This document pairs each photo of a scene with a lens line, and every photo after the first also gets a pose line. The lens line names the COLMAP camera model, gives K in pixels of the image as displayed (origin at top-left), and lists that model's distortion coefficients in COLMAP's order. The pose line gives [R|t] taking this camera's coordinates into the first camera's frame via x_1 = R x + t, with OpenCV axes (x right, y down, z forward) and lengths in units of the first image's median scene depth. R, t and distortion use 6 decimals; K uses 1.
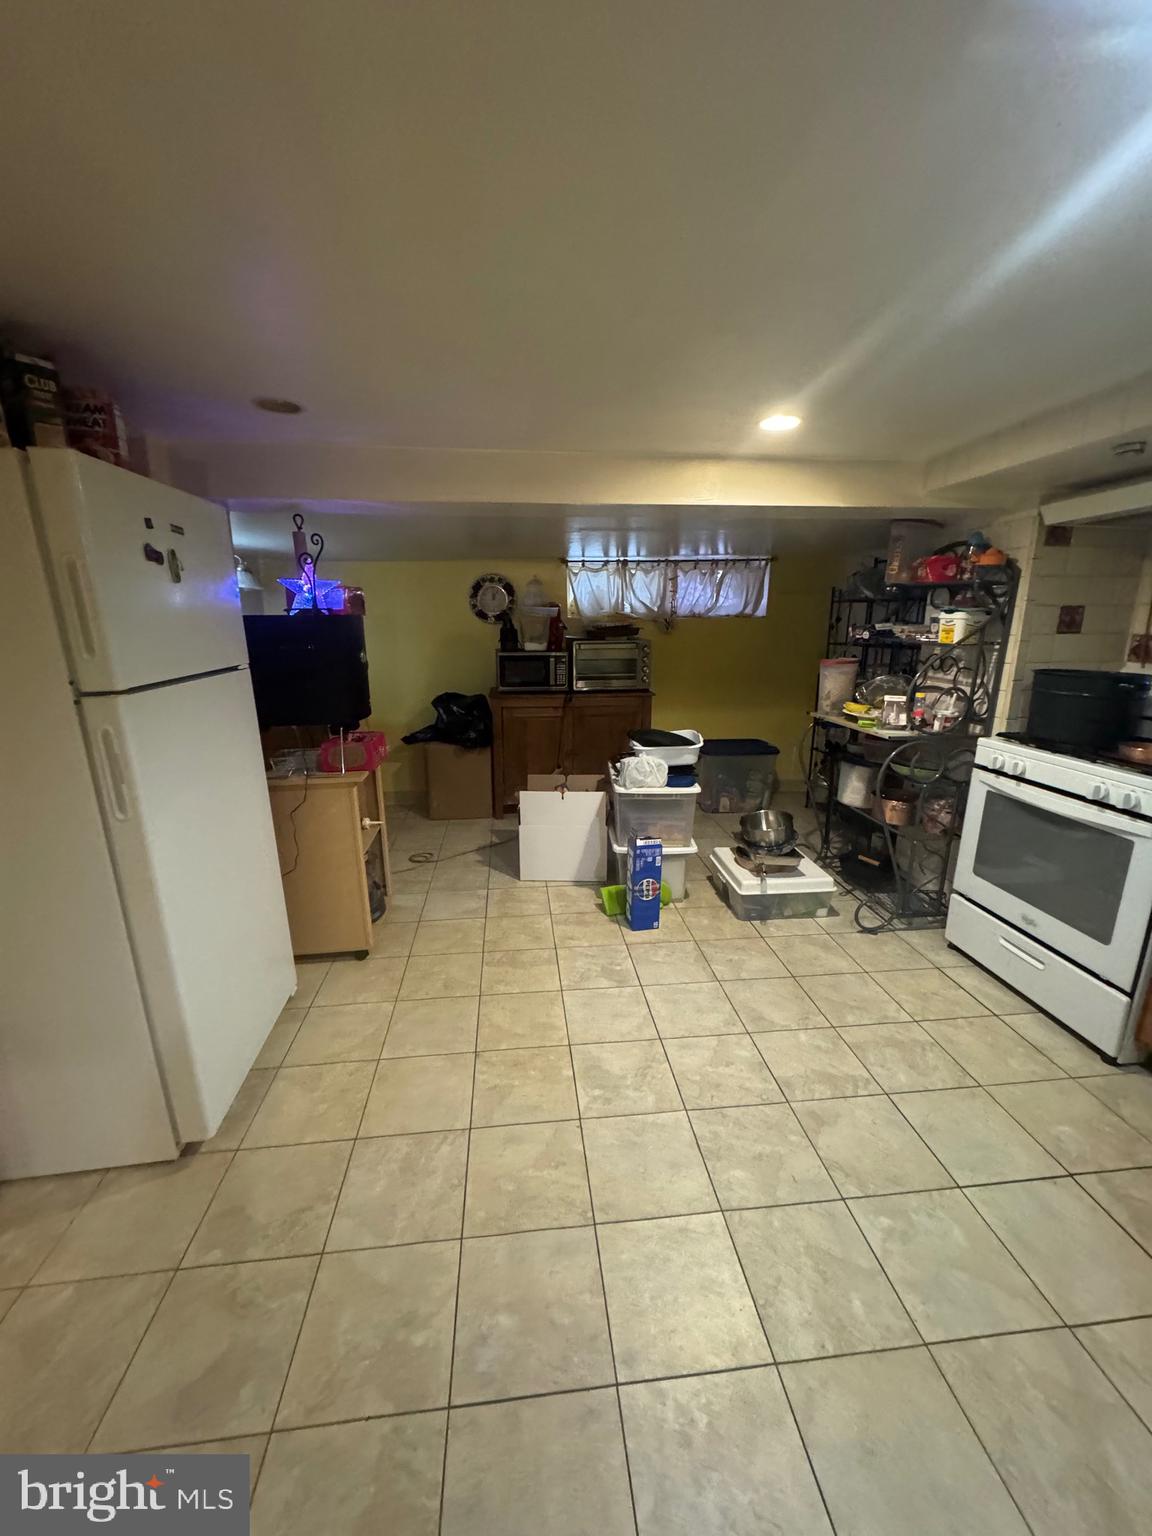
lens RADIAL K [[609.5, 0, 572.6], [0, 609.5, 771.7], [0, 0, 1]] dist [-0.001869, 0.001351]
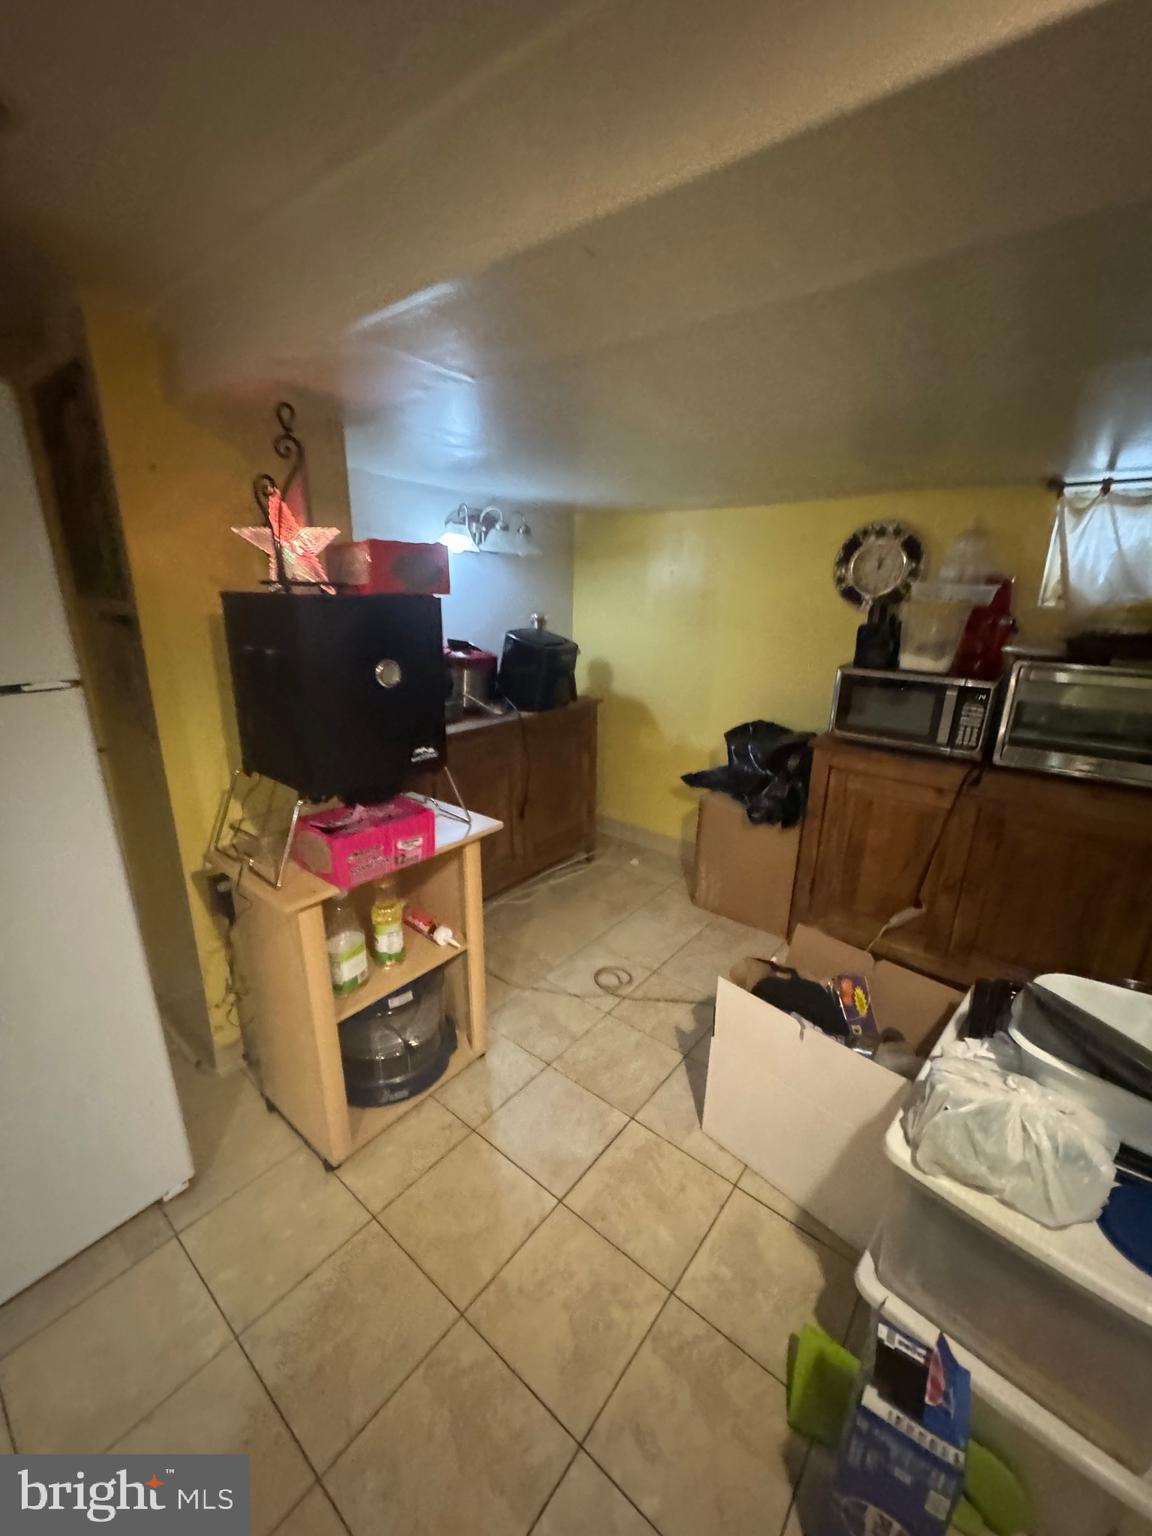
lens RADIAL K [[609.5, 0, 578.9], [0, 609.5, 773.9], [0, 0, 1]] dist [-0.001869, 0.001351]
pose [[0.715325, 0.225018, -0.661571, 0.086043], [-0.198351, 0.973178, 0.116537, -0.116162], [0.670049, 0.047862, 0.740772, 0.434686]]
